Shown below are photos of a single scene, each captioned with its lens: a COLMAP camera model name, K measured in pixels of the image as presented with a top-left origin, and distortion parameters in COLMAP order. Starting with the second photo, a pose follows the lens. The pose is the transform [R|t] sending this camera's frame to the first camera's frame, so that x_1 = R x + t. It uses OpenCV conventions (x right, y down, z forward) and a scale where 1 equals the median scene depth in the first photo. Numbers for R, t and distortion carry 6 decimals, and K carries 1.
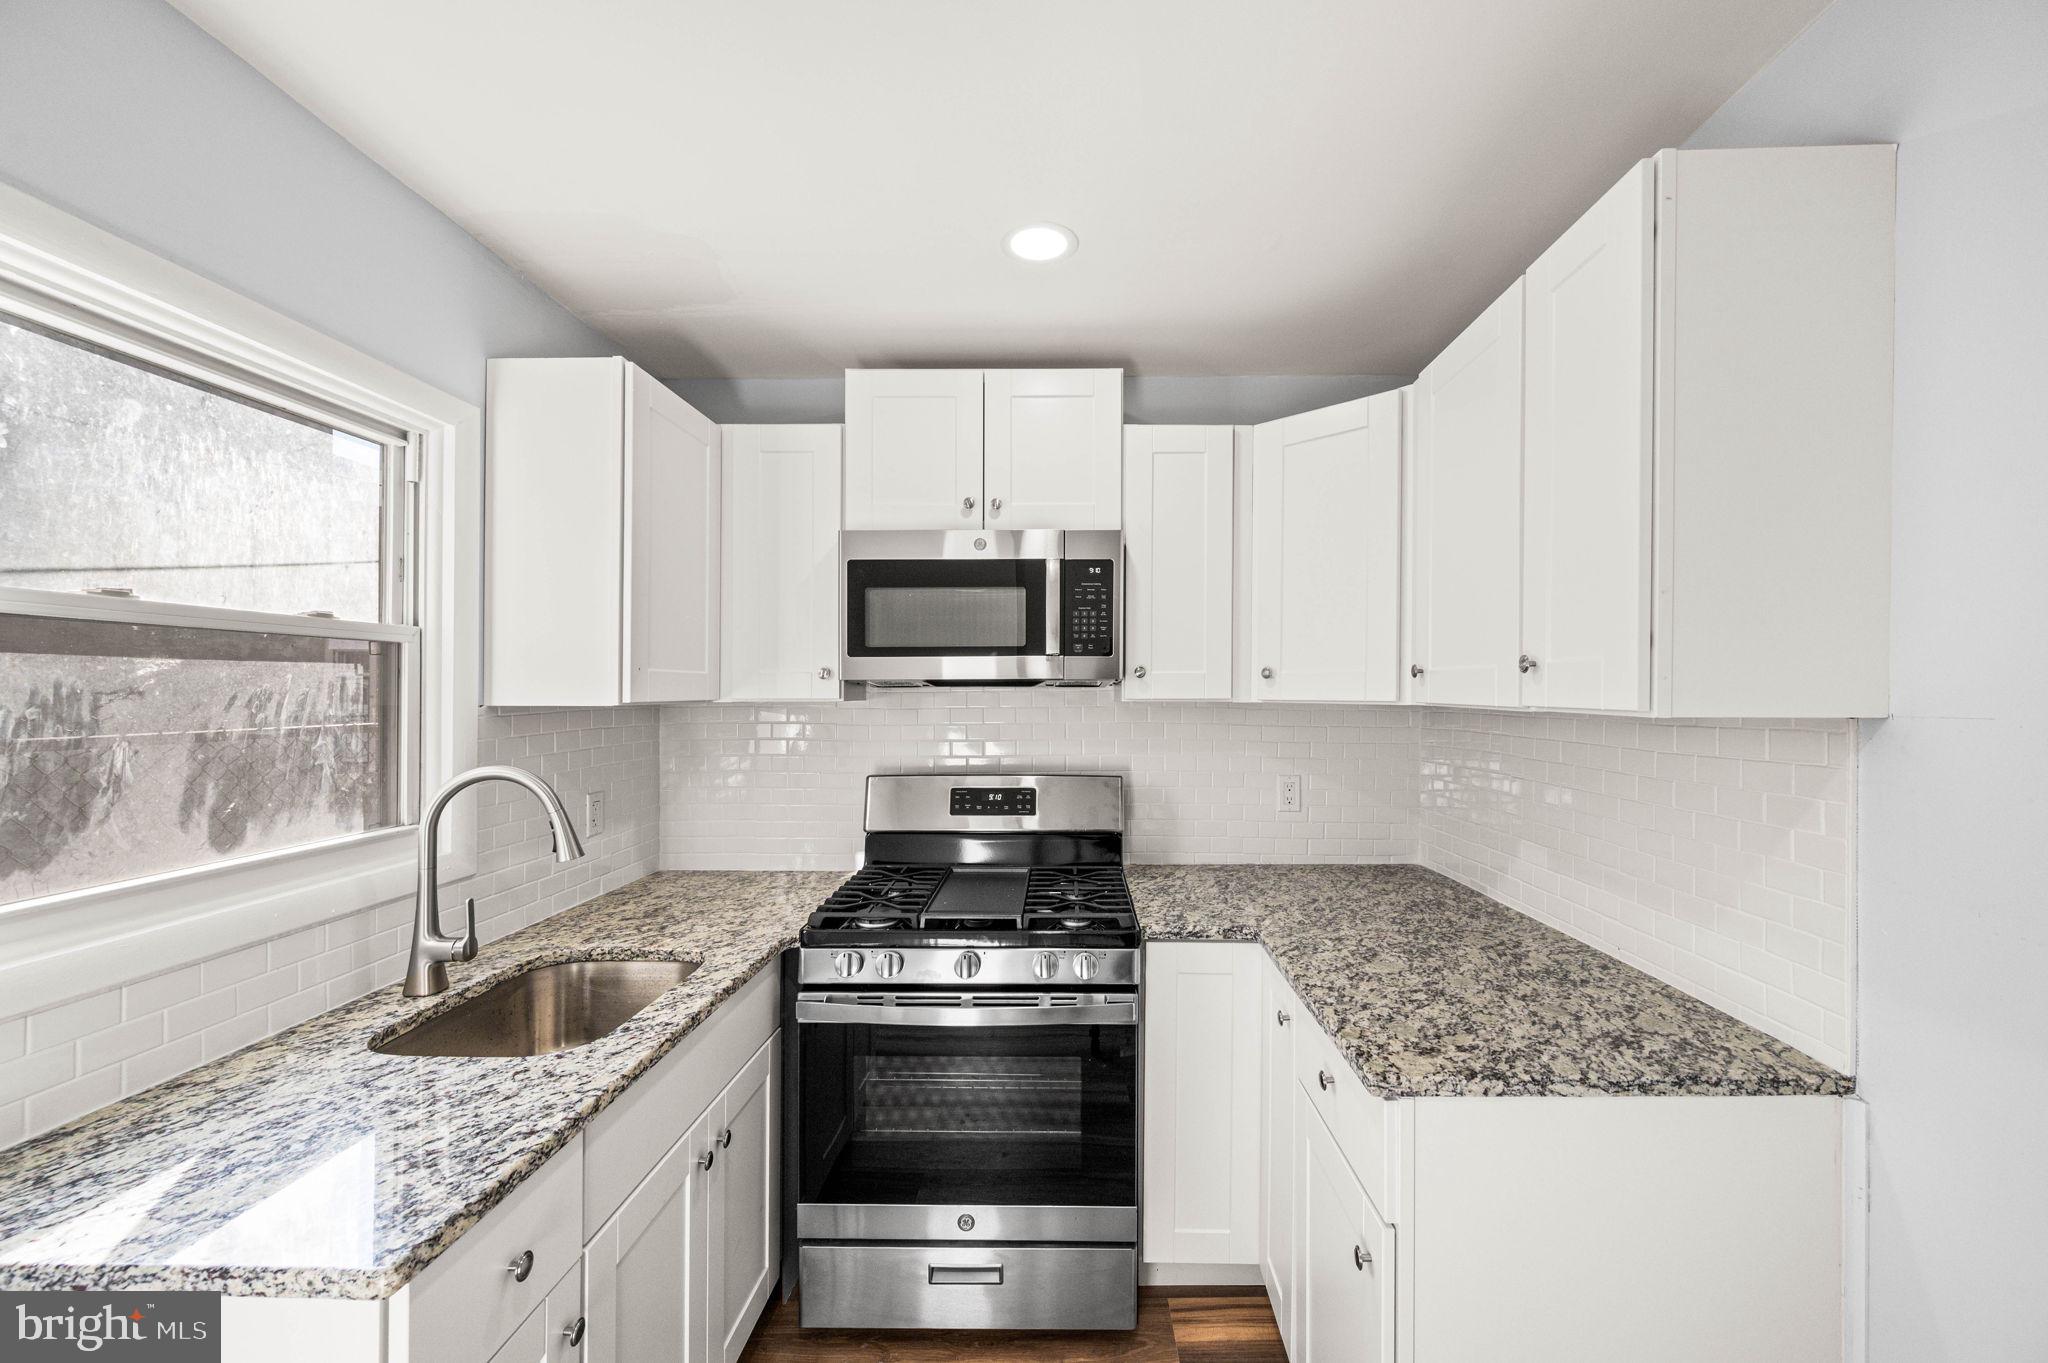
lens RADIAL K [[810.1, 0, 1044.7], [0, 810.1, 689.0], [0, 0, 1]] dist [-0.000949, -0.000238]
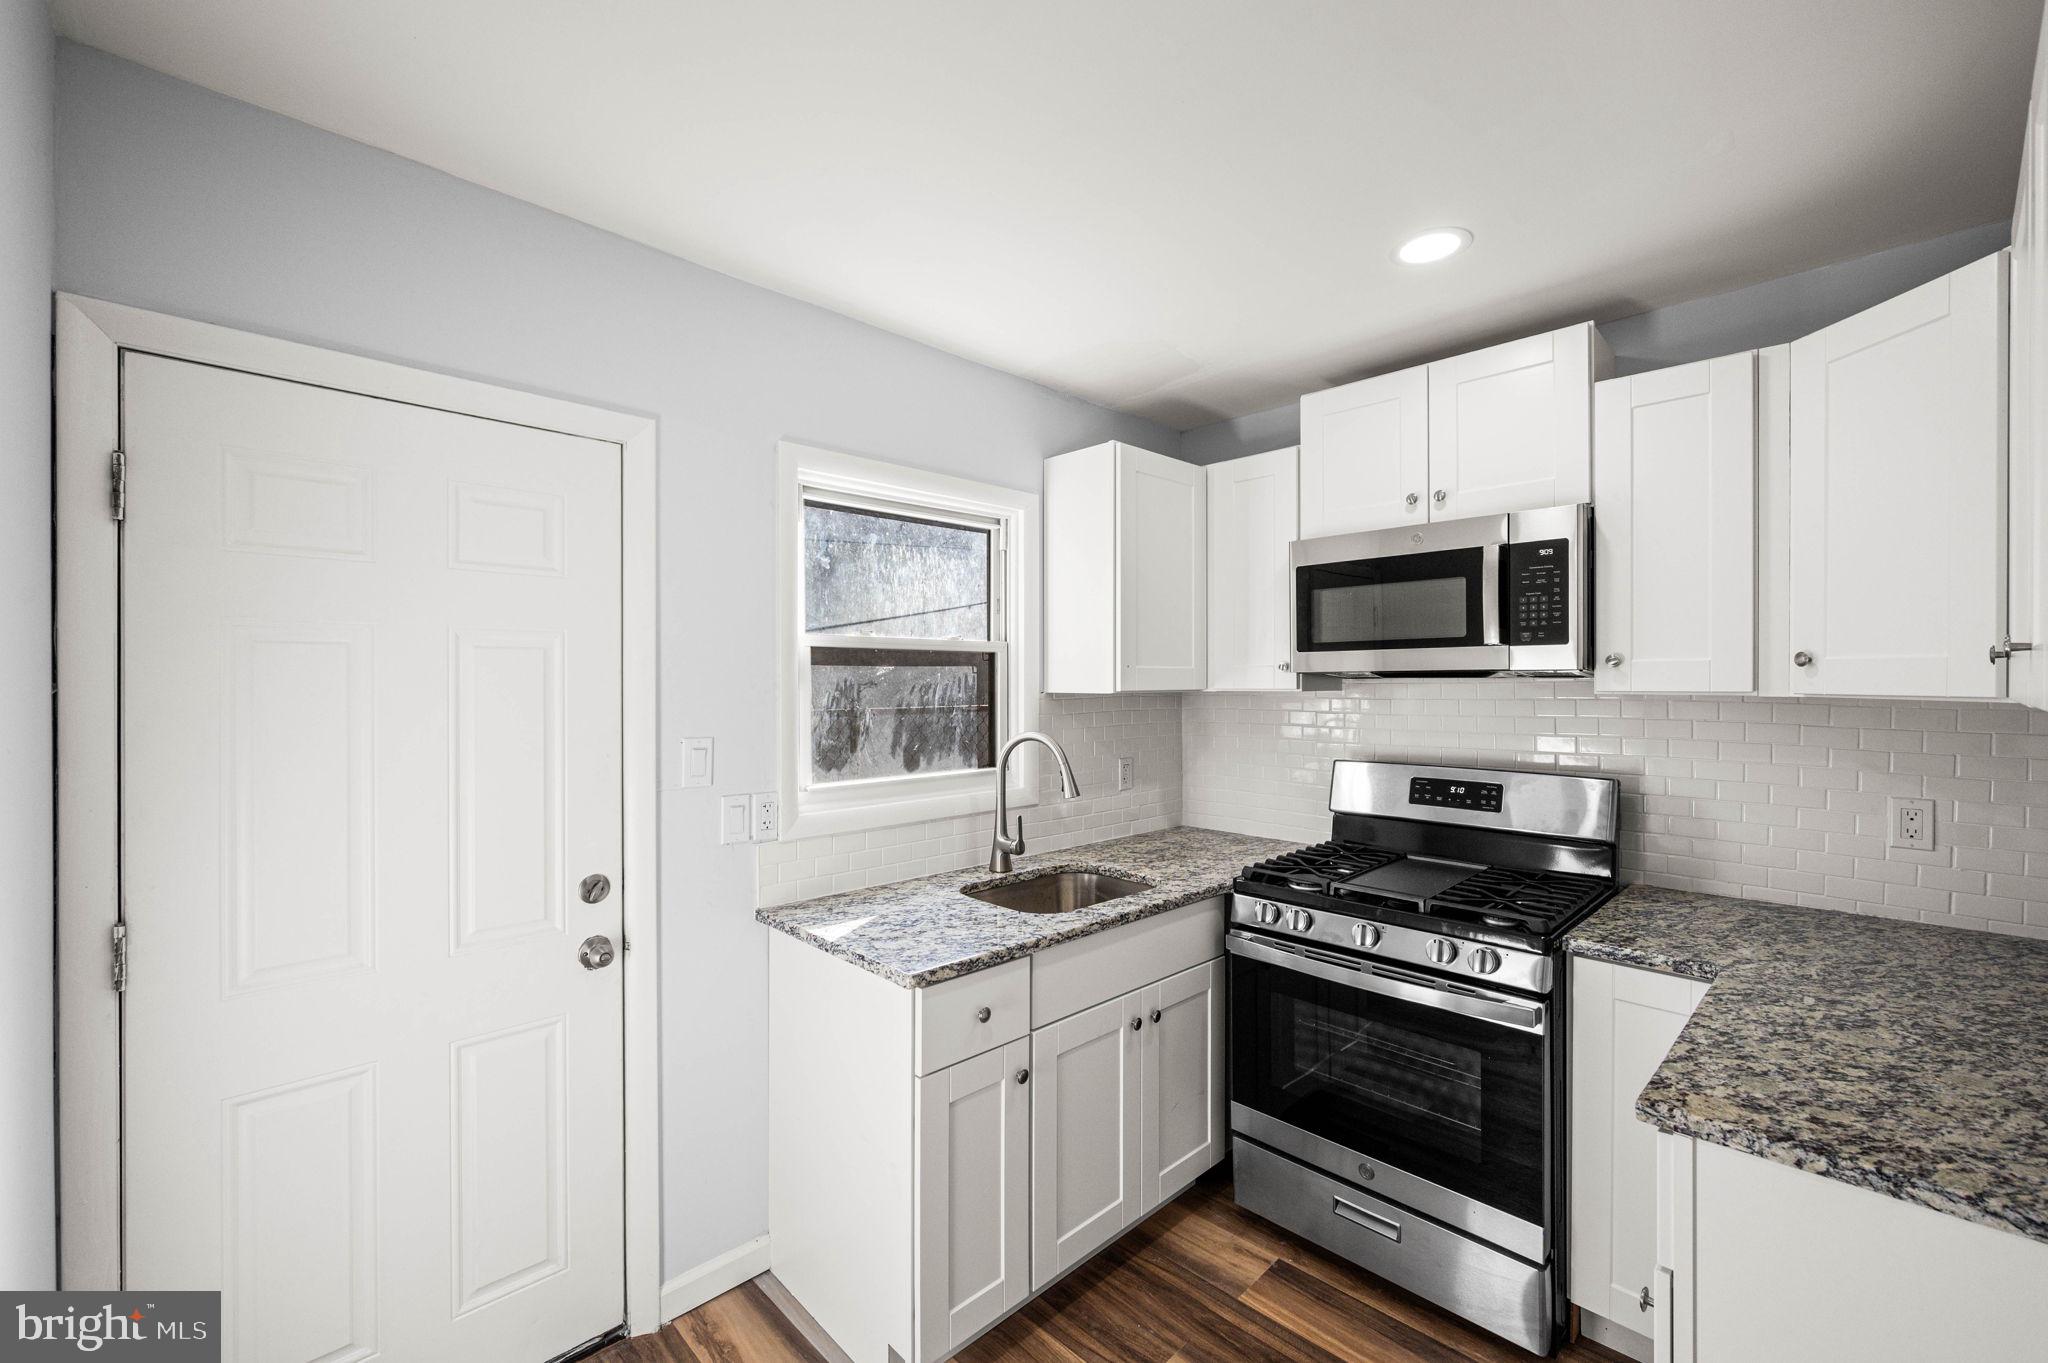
lens RADIAL K [[818.4, 0, 1024.0], [0, 818.4, 681.5], [0, 0, 1]] dist [-0.000327, -0.000098]
pose [[0.711380, -0.000789, -0.702807, 0.377962], [0.004229, 0.999986, 0.003158, -0.005012], [0.702795, -0.005218, 0.711373, -0.109294]]
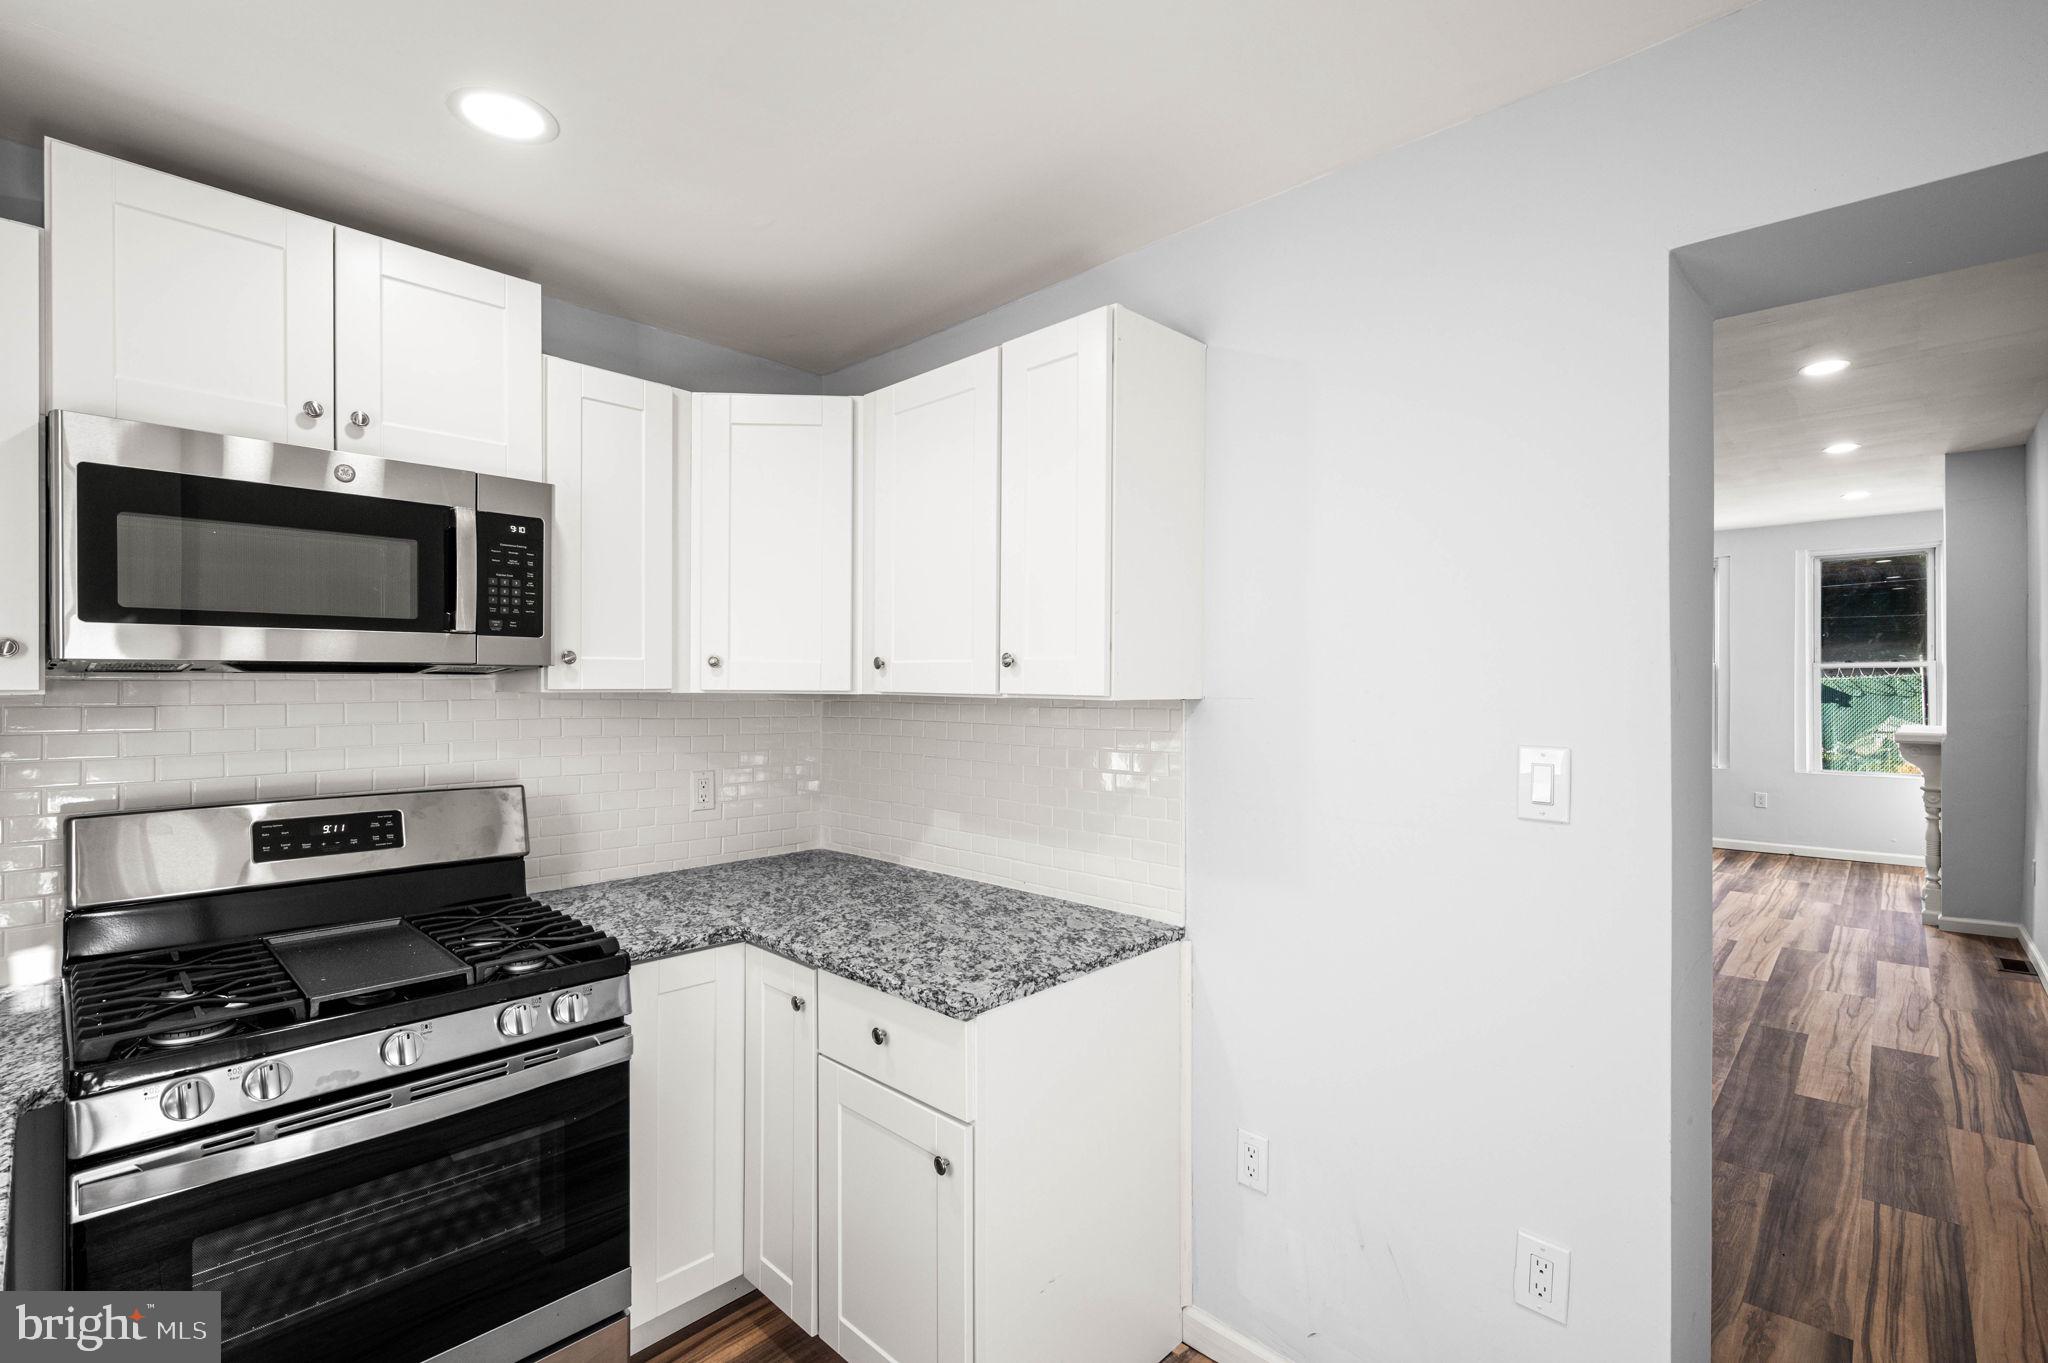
lens RADIAL K [[939.9, 0, 1024.0], [0, 939.9, 681.5], [0, 0, 1]] dist [0.002300, 0.000130]
pose [[0.673127, 0.003376, 0.739519, -0.373511], [-0.005698, 0.999984, 0.000621, 0.001194], [-0.739505, -0.004632, 0.673136, -0.000775]]
